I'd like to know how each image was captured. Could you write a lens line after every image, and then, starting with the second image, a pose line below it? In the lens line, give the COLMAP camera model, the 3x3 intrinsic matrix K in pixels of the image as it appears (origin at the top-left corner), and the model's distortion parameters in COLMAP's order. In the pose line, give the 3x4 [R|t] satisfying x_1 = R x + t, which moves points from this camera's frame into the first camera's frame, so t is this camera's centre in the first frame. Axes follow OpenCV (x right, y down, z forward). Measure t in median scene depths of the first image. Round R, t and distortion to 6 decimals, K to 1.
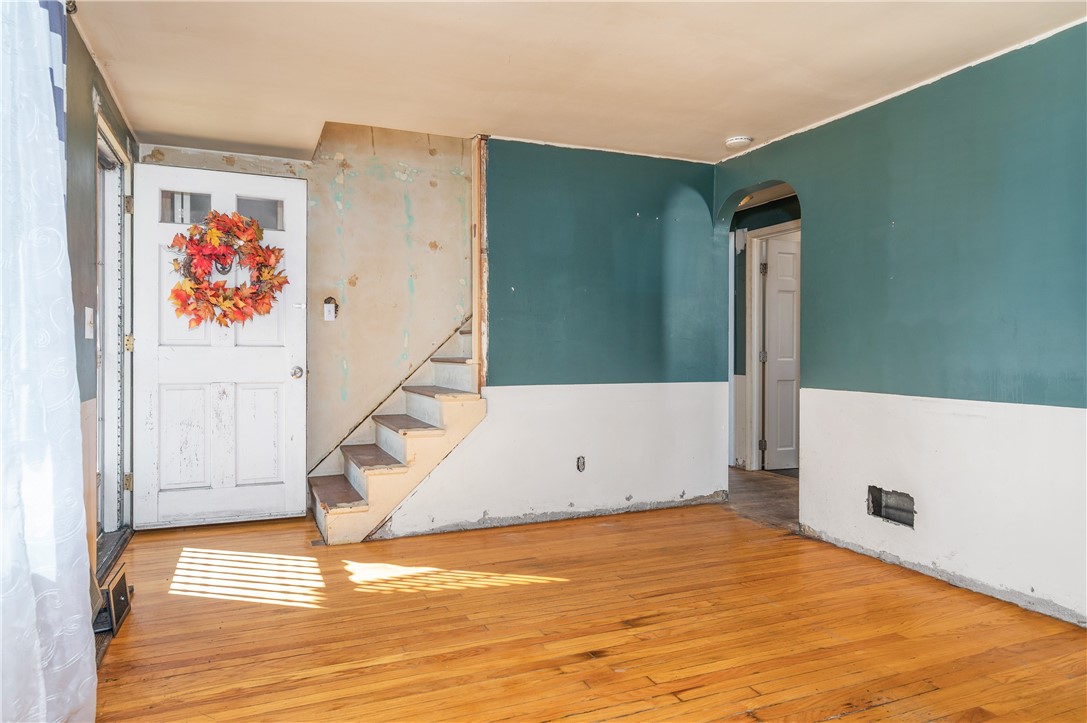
lens RADIAL K [[689.4, 0, 537.5], [0, 689.4, 352.6], [0, 0, 1]] dist [-0.005342, 0.001577]
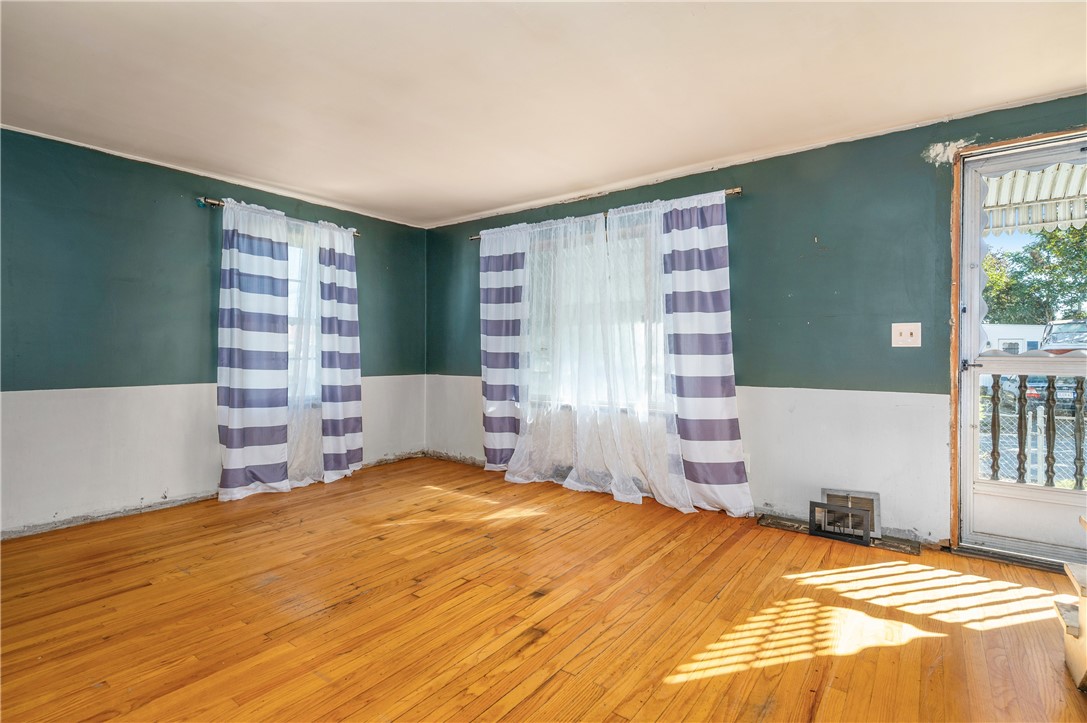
lens RADIAL K [[524.5, 0, 531.6], [0, 524.5, 353.1], [0, 0, 1]] dist [0.001978, -0.000083]
pose [[-0.873939, -0.004594, -0.486014, 0.333208], [-0.006361, 0.999978, 0.001986, -0.003513], [0.485994, 0.004828, -0.873949, 1.079553]]
